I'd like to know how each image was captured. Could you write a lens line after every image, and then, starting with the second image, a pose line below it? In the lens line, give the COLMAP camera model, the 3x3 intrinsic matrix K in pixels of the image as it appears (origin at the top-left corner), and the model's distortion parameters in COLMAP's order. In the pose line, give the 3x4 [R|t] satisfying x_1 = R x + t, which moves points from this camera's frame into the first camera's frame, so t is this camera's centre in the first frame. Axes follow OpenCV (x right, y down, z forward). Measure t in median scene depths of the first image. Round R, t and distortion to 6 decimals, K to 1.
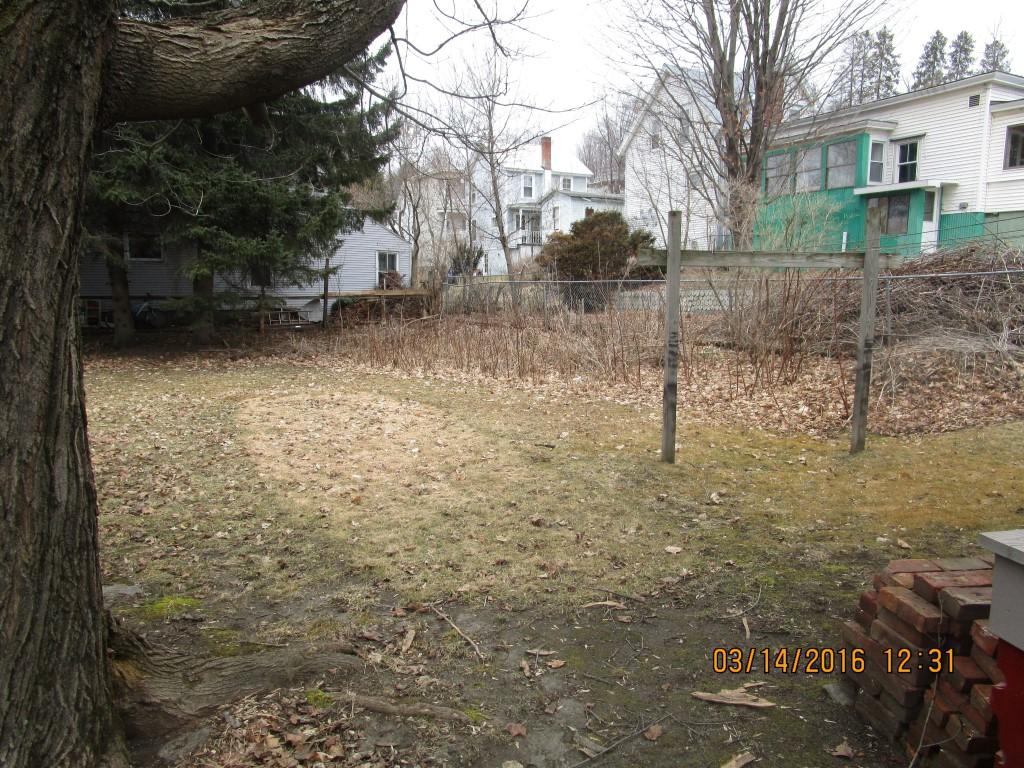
lens RADIAL K [[742.7, 0, 512.0], [0, 742.7, 384.0], [0, 0, 1]] dist [-0.020817, -0.003332]
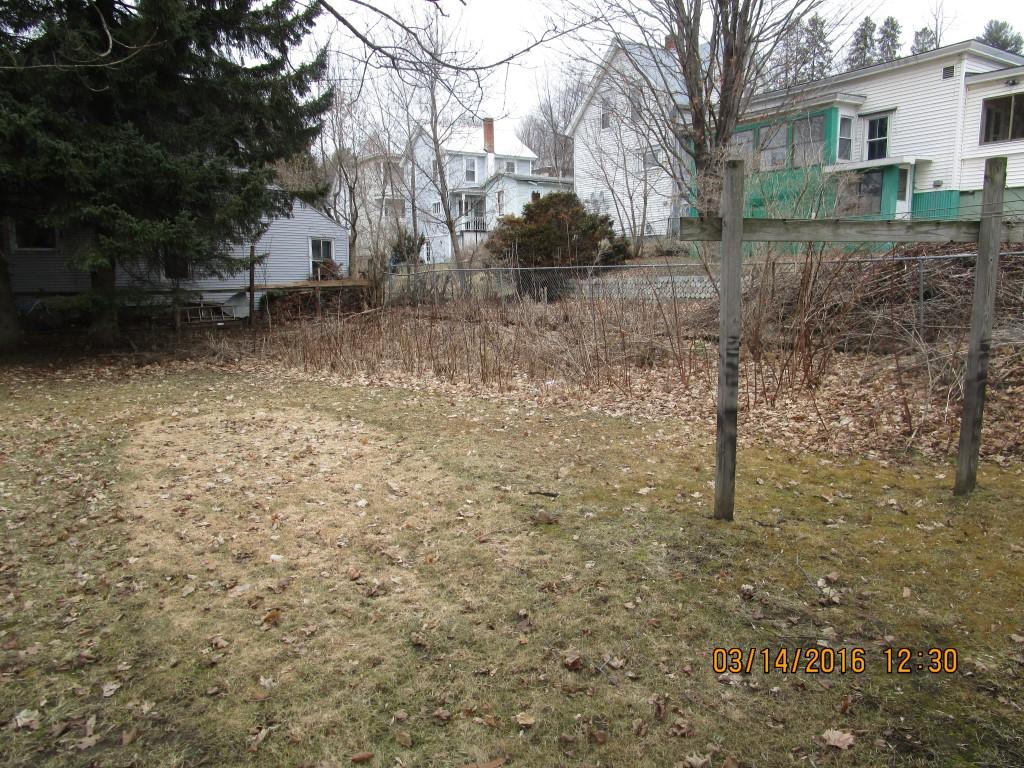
lens RADIAL K [[742.7, 0, 512.0], [0, 742.7, 384.0], [0, 0, 1]] dist [-0.020817, -0.003332]
pose [[0.996707, -0.024090, 0.077432, -0.014927], [0.022914, 0.999609, 0.016045, -0.013520], [-0.077788, -0.014217, 0.996869, 0.106353]]
